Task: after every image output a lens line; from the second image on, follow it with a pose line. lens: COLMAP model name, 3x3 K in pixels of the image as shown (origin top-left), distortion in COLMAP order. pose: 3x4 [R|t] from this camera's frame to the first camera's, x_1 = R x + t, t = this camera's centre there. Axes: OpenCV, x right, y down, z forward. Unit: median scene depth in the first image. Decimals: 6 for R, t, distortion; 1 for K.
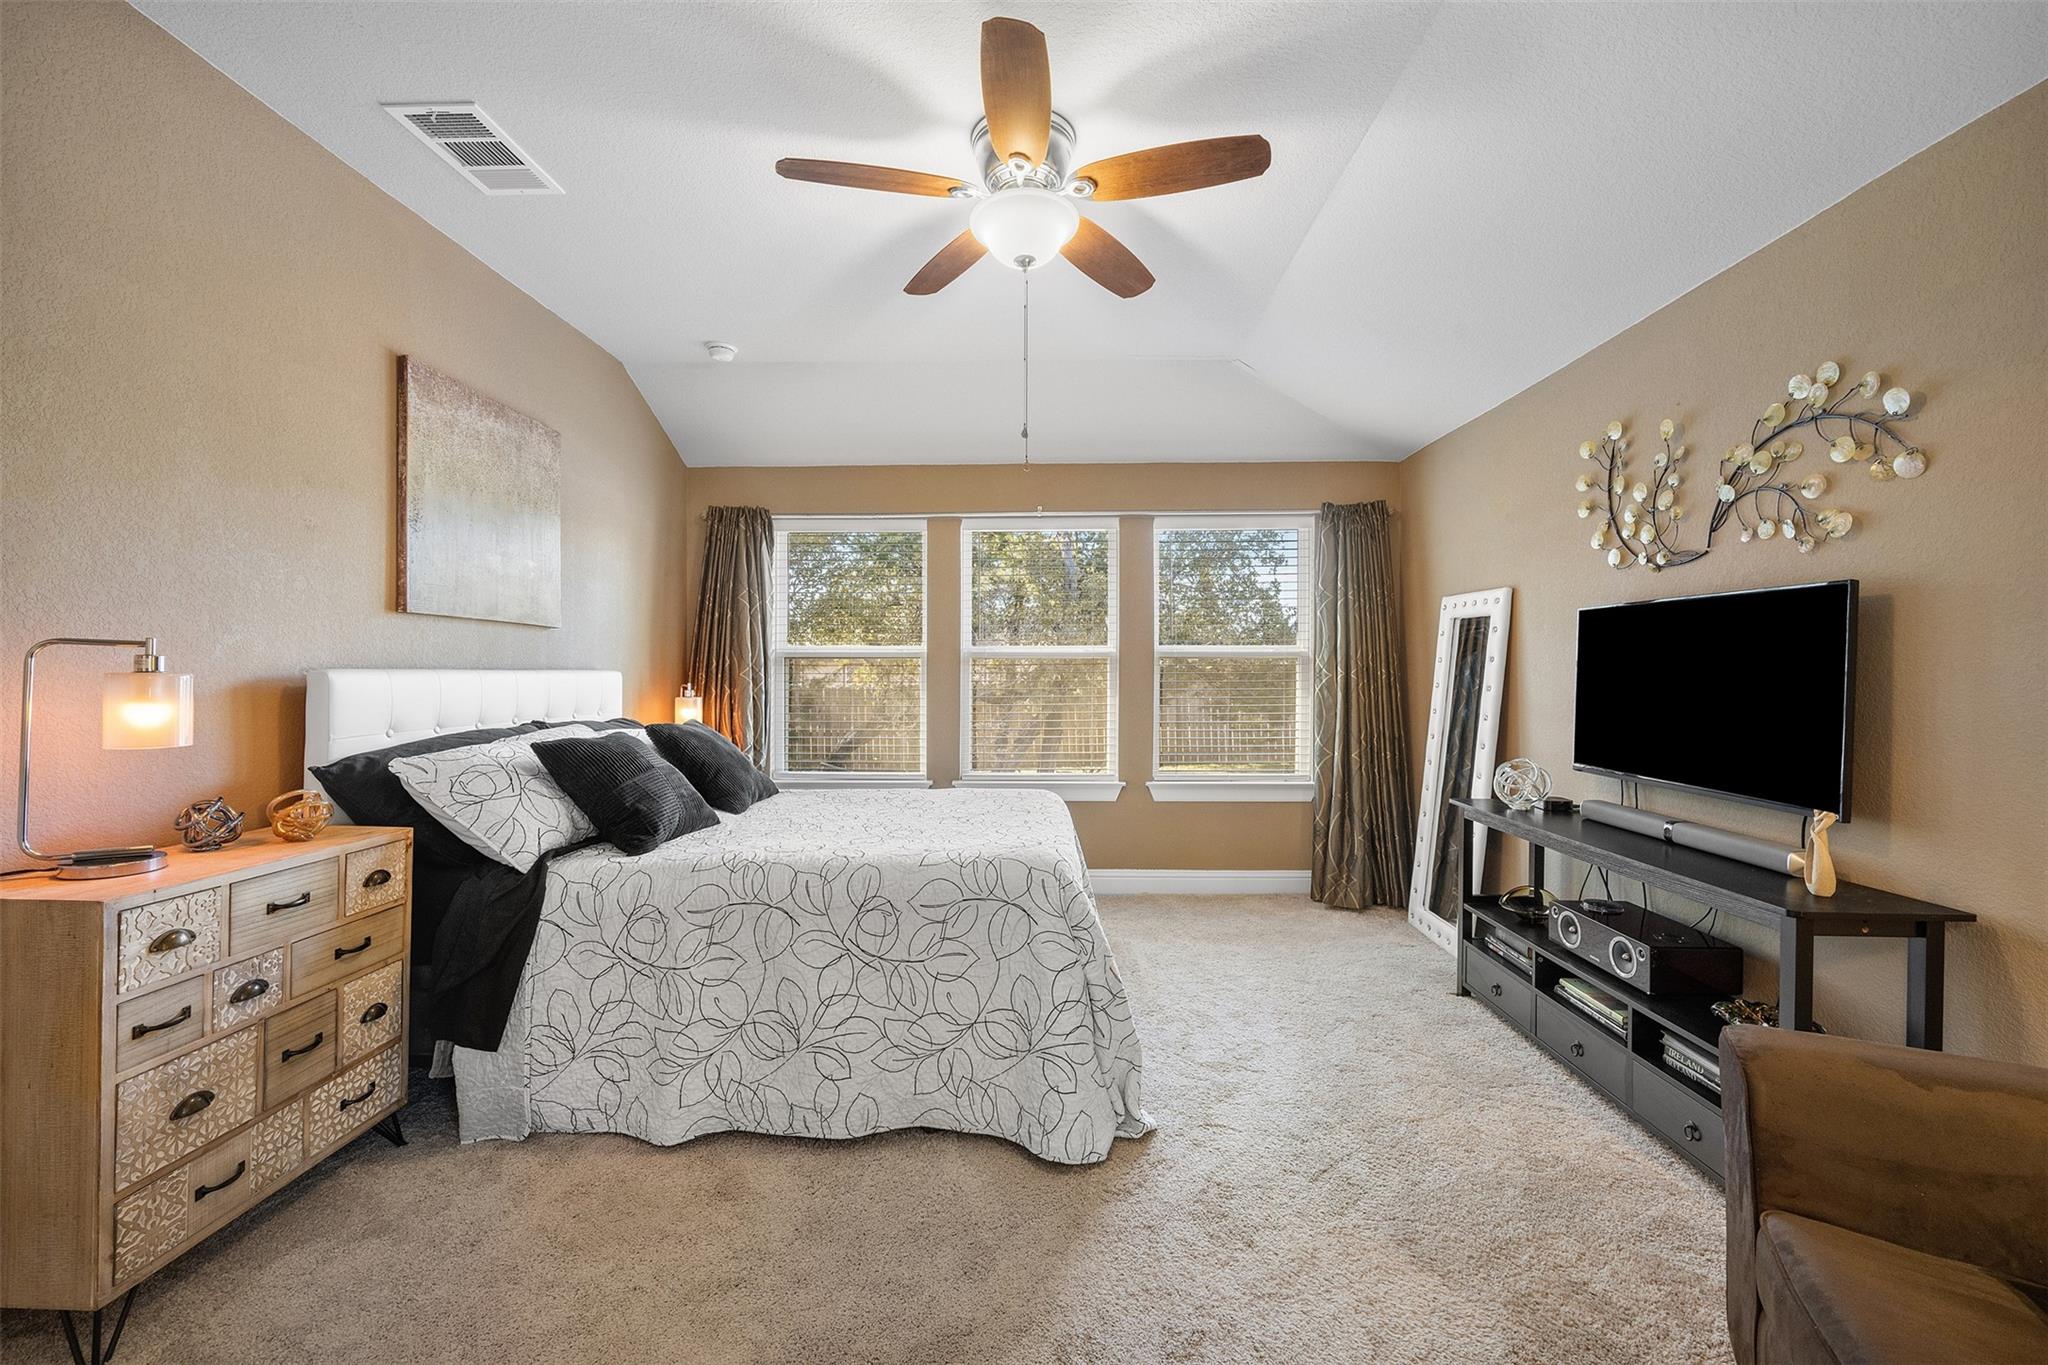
lens RADIAL K [[817.1, 0, 1027.6], [0, 817.1, 669.0], [0, 0, 1]] dist [-0.001101, 0.001056]
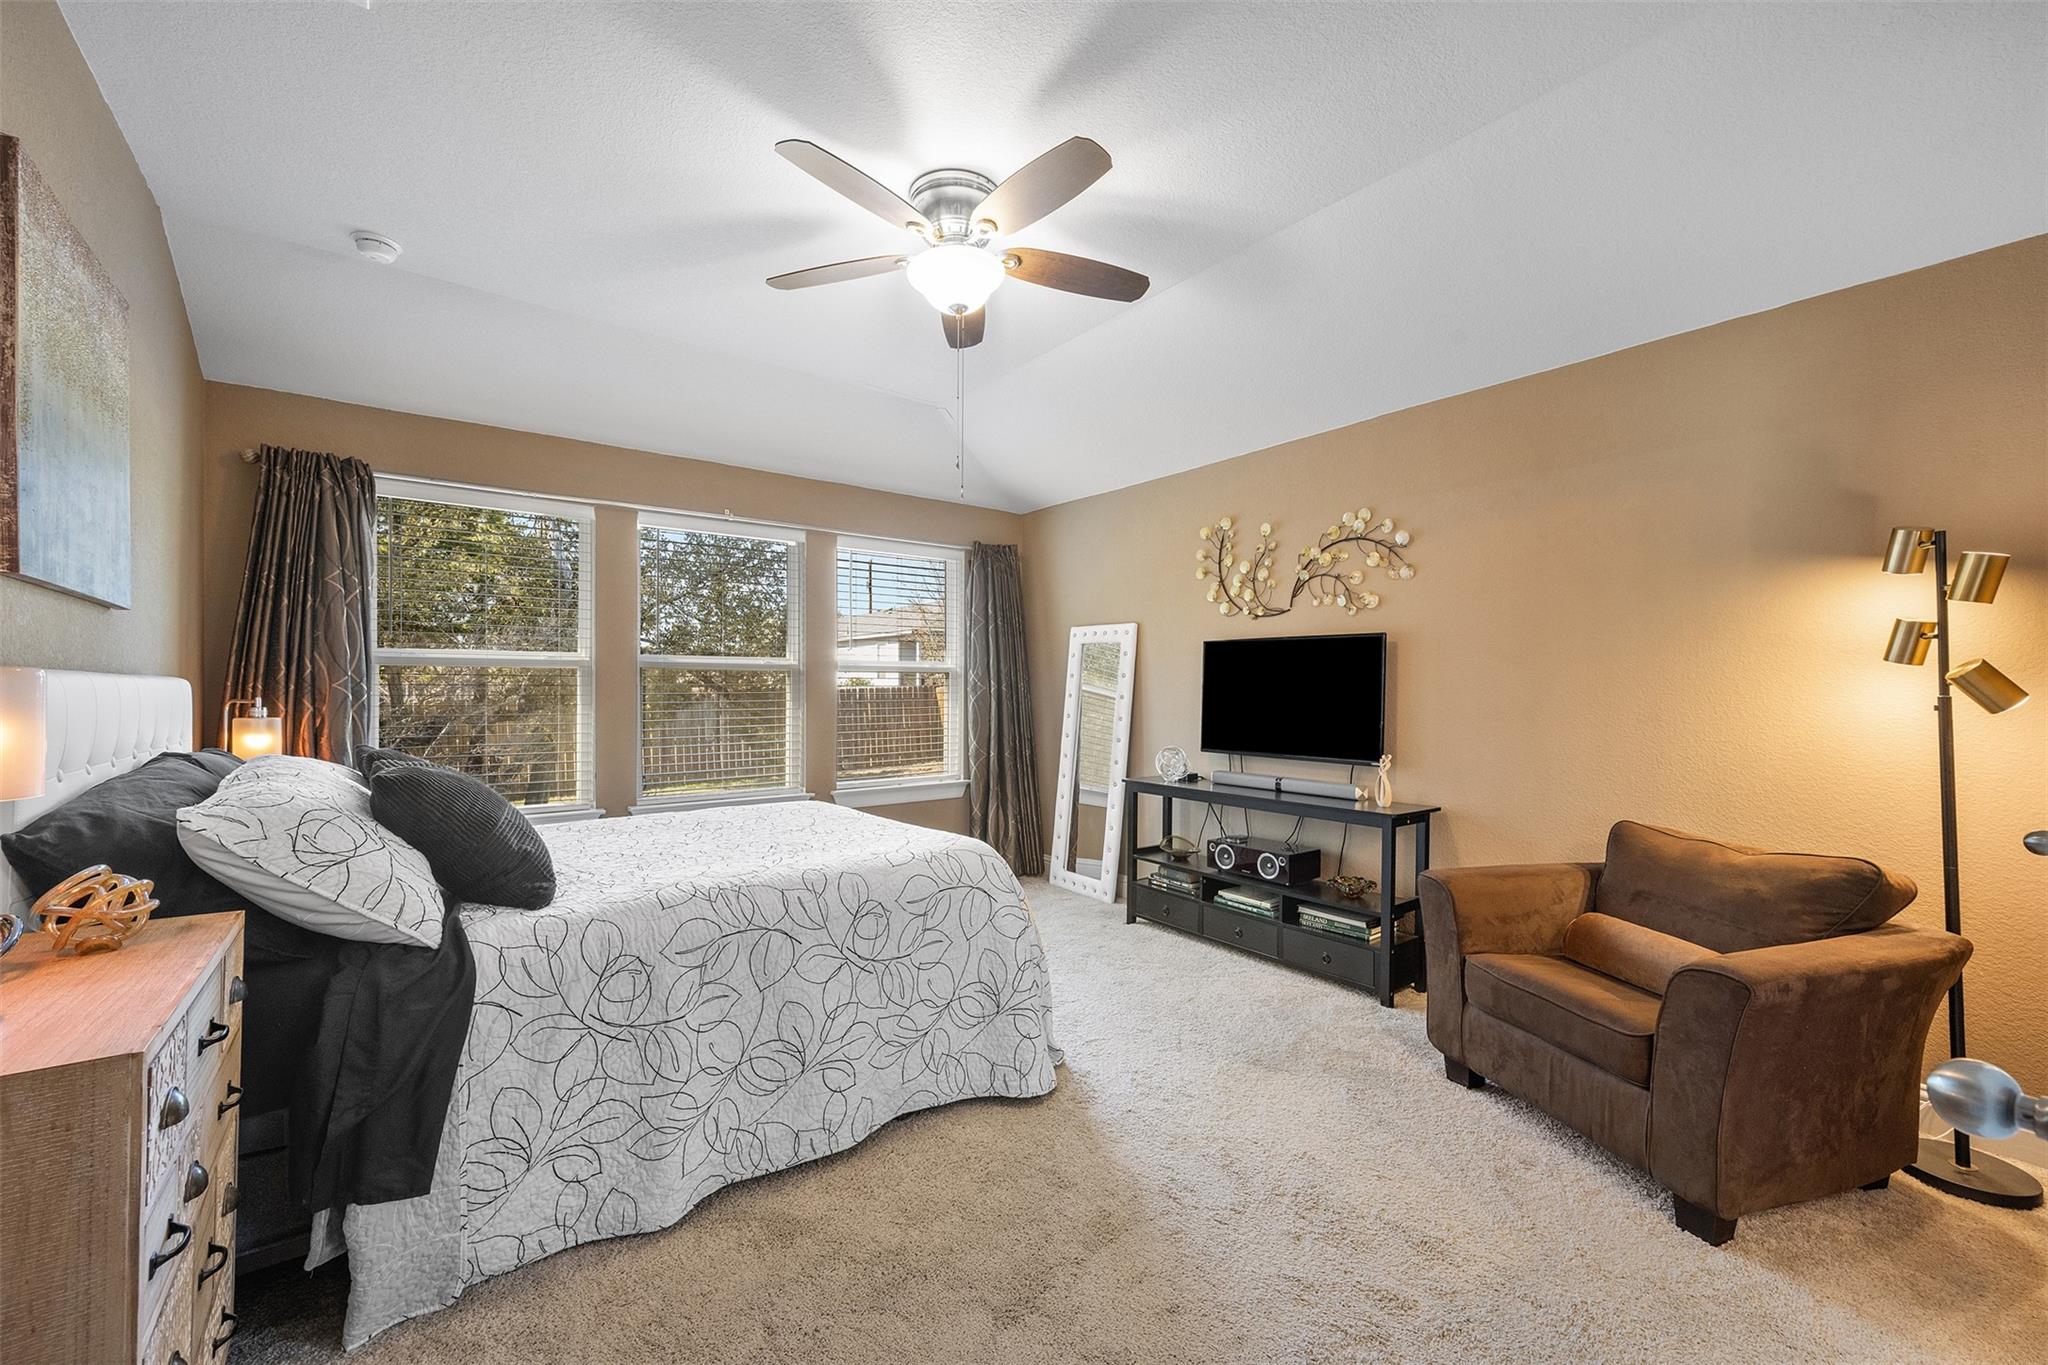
lens RADIAL K [[817.1, 0, 1027.7], [0, 817.1, 686.2], [0, 0, 1]] dist [-0.001101, 0.001056]
pose [[0.773460, 0.002449, 0.633841, -0.672528], [-0.003542, 0.999994, 0.000458, 0.010512], [-0.633836, -0.002599, 0.773463, 0.089818]]
